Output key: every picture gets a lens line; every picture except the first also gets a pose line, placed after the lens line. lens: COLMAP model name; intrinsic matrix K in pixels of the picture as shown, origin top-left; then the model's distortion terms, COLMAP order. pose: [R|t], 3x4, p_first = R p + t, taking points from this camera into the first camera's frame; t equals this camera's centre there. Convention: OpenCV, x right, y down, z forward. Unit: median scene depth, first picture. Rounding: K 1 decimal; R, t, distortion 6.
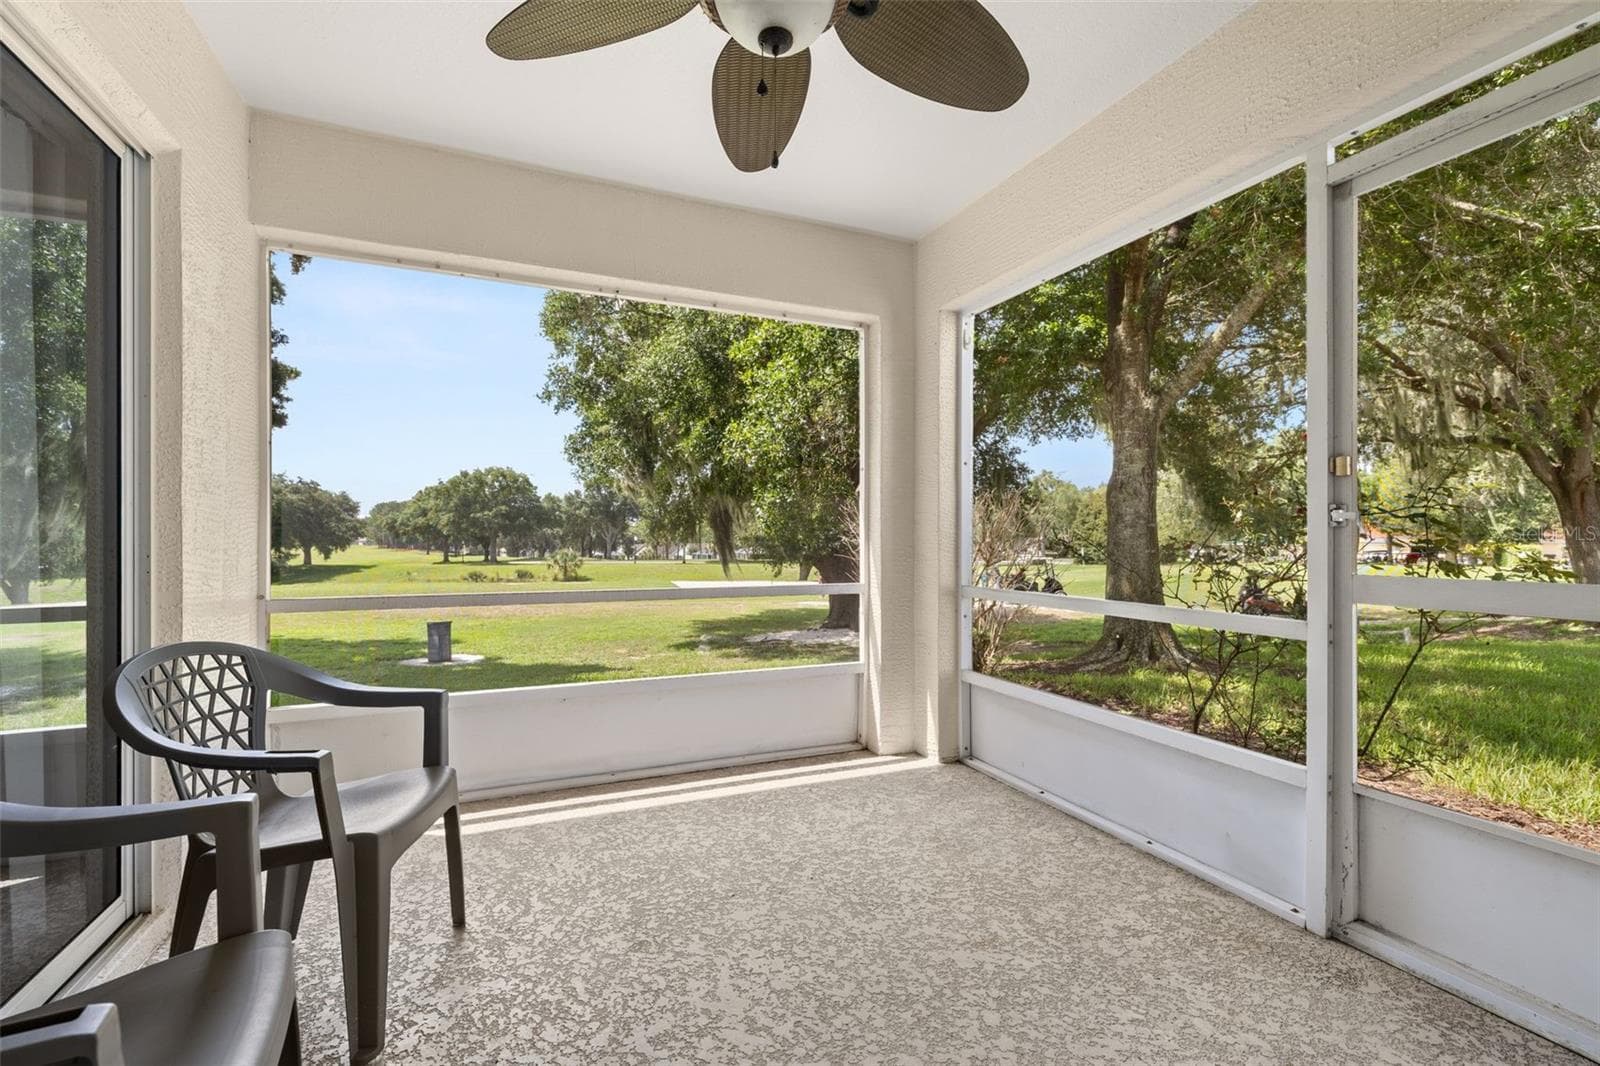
lens RADIAL K [[679.3, 0, 792.1], [0, 679.3, 534.4], [0, 0, 1]] dist [0.002369, -0.000359]
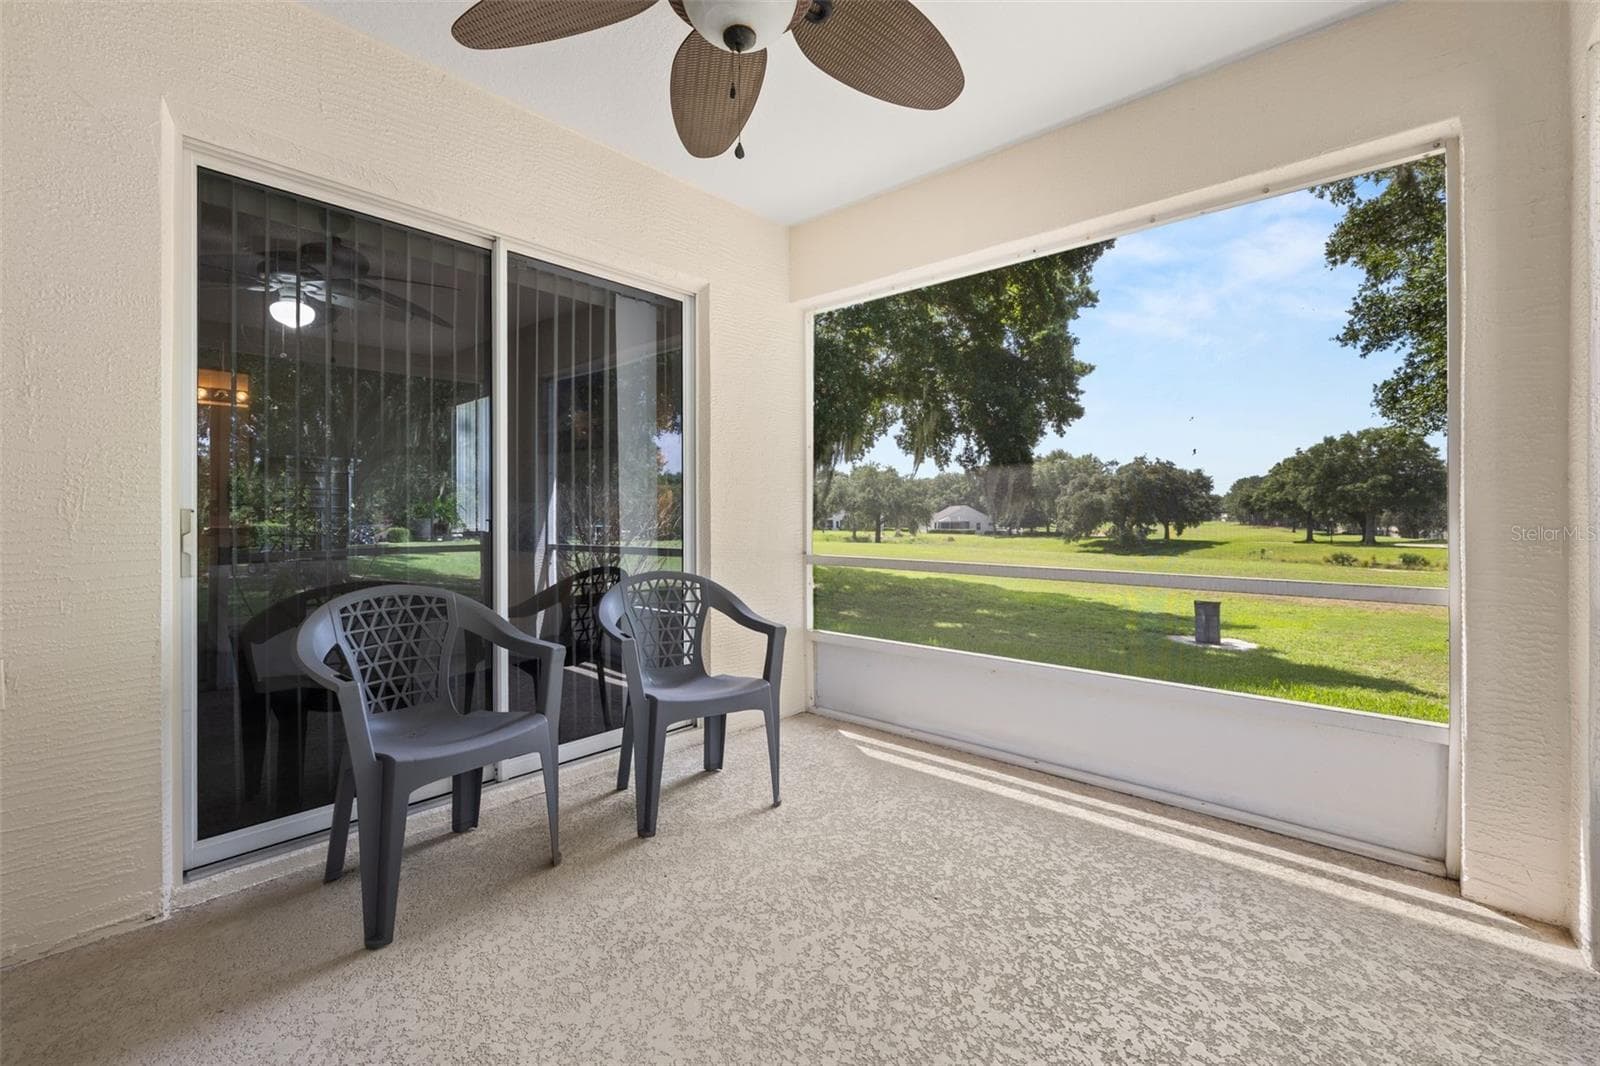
lens RADIAL K [[679.3, 0, 790.5], [0, 679.3, 523.1], [0, 0, 1]] dist [0.002369, -0.000359]
pose [[0.425308, 0.011850, -0.904971, 0.391193], [0.004623, 0.999873, 0.015266, 0.005458], [0.905037, -0.010676, 0.425199, 0.260230]]
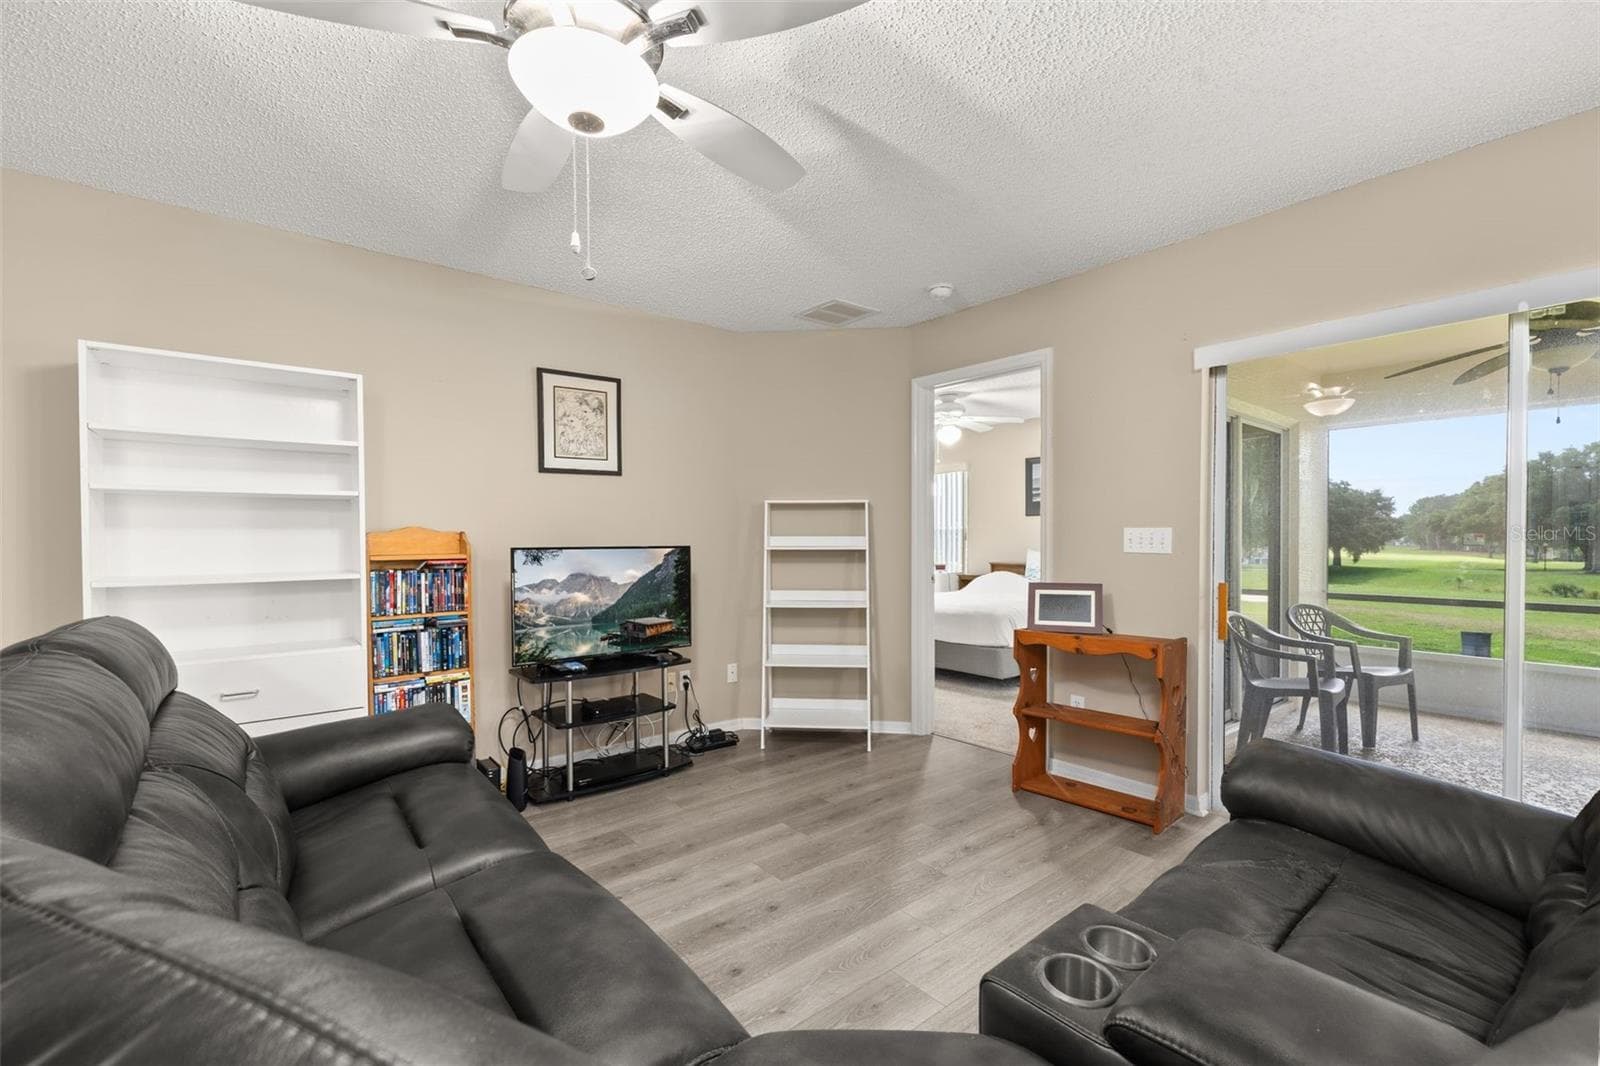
lens RADIAL K [[679.3, 0, 807.4], [0, 679.3, 552.4], [0, 0, 1]] dist [0.002369, -0.000359]
pose [[0.287176, 0.017596, -0.957716, 0.639164], [0.007788, 0.999755, 0.020704, -0.069798], [0.957846, -0.013405, 0.286968, -0.931202]]
